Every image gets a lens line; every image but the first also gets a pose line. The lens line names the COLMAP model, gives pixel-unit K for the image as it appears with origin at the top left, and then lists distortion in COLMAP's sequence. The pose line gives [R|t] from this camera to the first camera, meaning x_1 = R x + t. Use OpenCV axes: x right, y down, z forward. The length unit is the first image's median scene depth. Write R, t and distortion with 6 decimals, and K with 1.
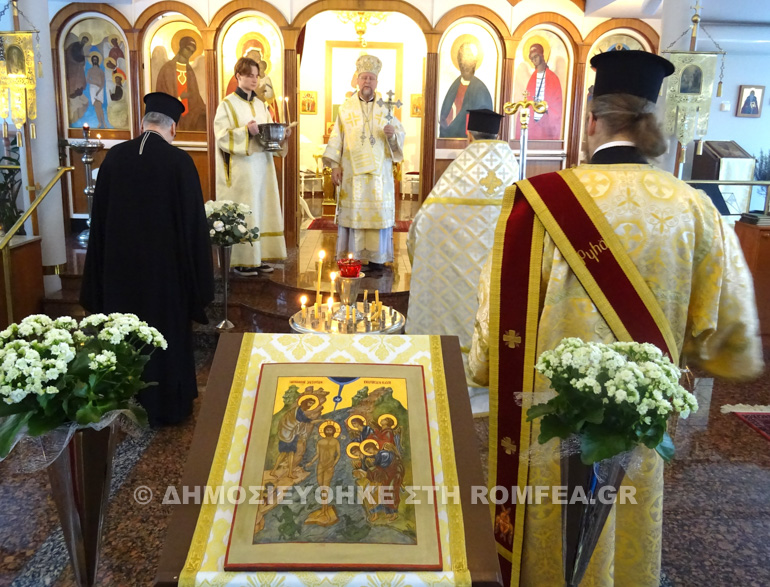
lens RADIAL K [[611.9, 0, 372.6], [0, 611.9, 273.7], [0, 0, 1]] dist [-0.012866, 0.014602]
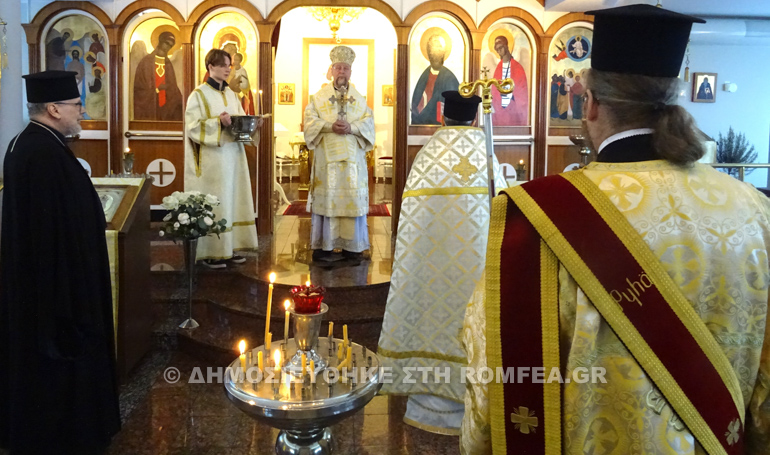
lens RADIAL K [[543.8, 0, 367.2], [0, 543.8, 193.0], [0, 0, 1]] dist [0.000027, -0.000425]
pose [[0.999606, -0.014552, 0.024004, 0.011899], [0.016743, 0.995453, -0.093775, -0.024655], [-0.022530, 0.094140, 0.995304, 0.105090]]
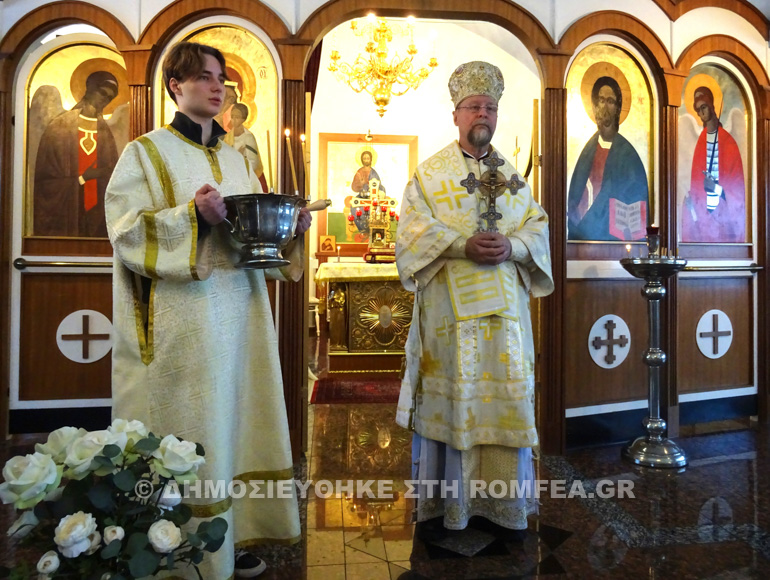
lens RADIAL K [[577.4, 0, 385.1], [0, 577.4, 291.5], [0, 0, 1]] dist [0.001700, -0.000203]
pose [[0.997045, -0.023310, 0.073192, -0.096639], [0.035072, 0.985872, -0.163788, -0.103637], [-0.068340, 0.165871, 0.983777, 0.534755]]
